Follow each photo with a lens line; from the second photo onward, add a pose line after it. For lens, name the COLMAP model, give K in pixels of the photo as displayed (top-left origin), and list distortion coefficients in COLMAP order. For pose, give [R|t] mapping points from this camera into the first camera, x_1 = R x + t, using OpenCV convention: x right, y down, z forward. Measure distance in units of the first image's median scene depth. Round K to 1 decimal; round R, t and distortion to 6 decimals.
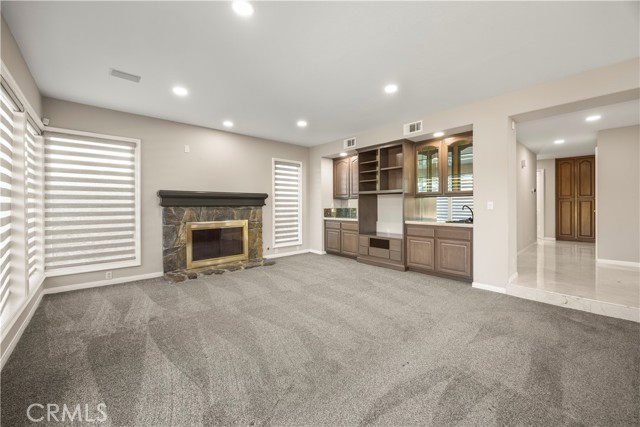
lens RADIAL K [[248.3, 0, 316.6], [0, 248.3, 205.8], [0, 0, 1]] dist [0.001494, -0.000867]
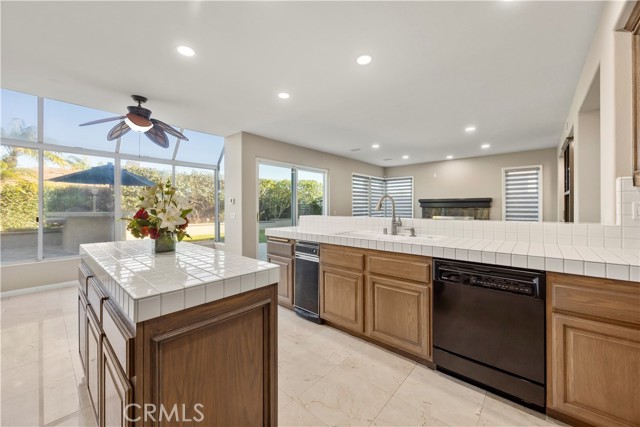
lens RADIAL K [[248.3, 0, 319.4], [0, 248.3, 206.8], [0, 0, 1]] dist [0.001494, -0.000867]
pose [[0.112870, 0.004861, -0.993598, 0.989843], [-0.001179, 0.999988, 0.004758, -0.008149], [0.993609, 0.000634, 0.112874, -0.032478]]
